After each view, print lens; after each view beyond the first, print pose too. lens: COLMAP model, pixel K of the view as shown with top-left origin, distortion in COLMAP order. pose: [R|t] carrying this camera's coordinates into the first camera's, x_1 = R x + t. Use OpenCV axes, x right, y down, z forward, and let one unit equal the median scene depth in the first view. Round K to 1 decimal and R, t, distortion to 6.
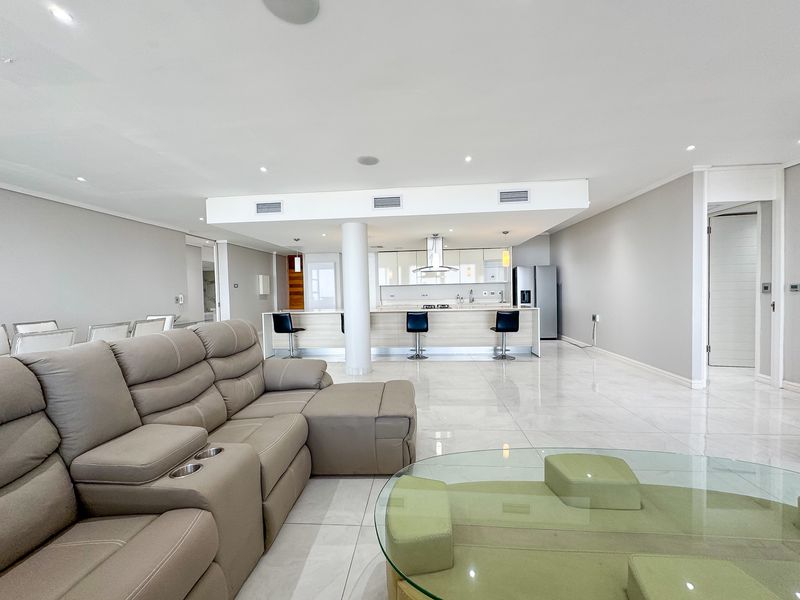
lens RADIAL K [[321.9, 0, 405.3], [0, 321.9, 288.5], [0, 0, 1]] dist [-0.010708, -0.000260]
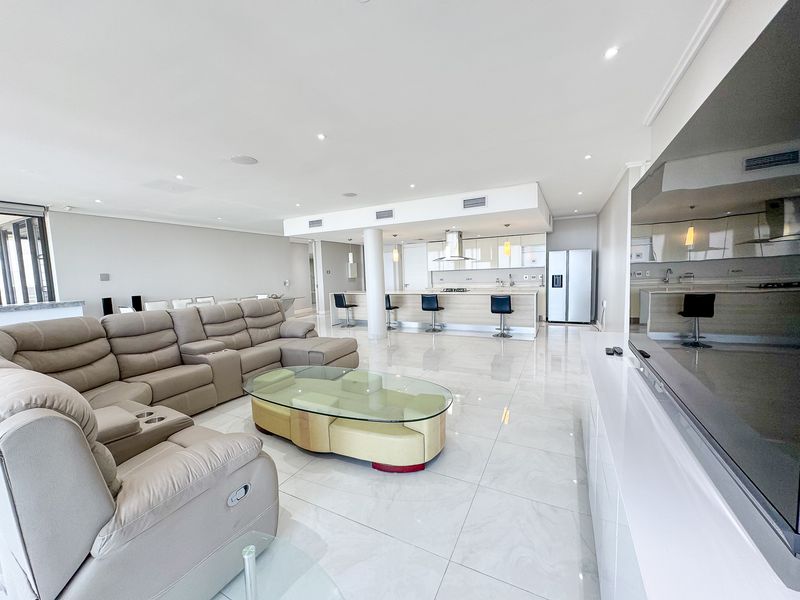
lens RADIAL K [[313.4, 0, 393.0], [0, 313.4, 291.8], [0, 0, 1]] dist [-0.014410, -0.000139]
pose [[0.920588, 0.015743, -0.390218, 0.472443], [0.014334, 0.997152, 0.074044, -0.037604], [0.390273, -0.073757, 0.917740, -0.213631]]
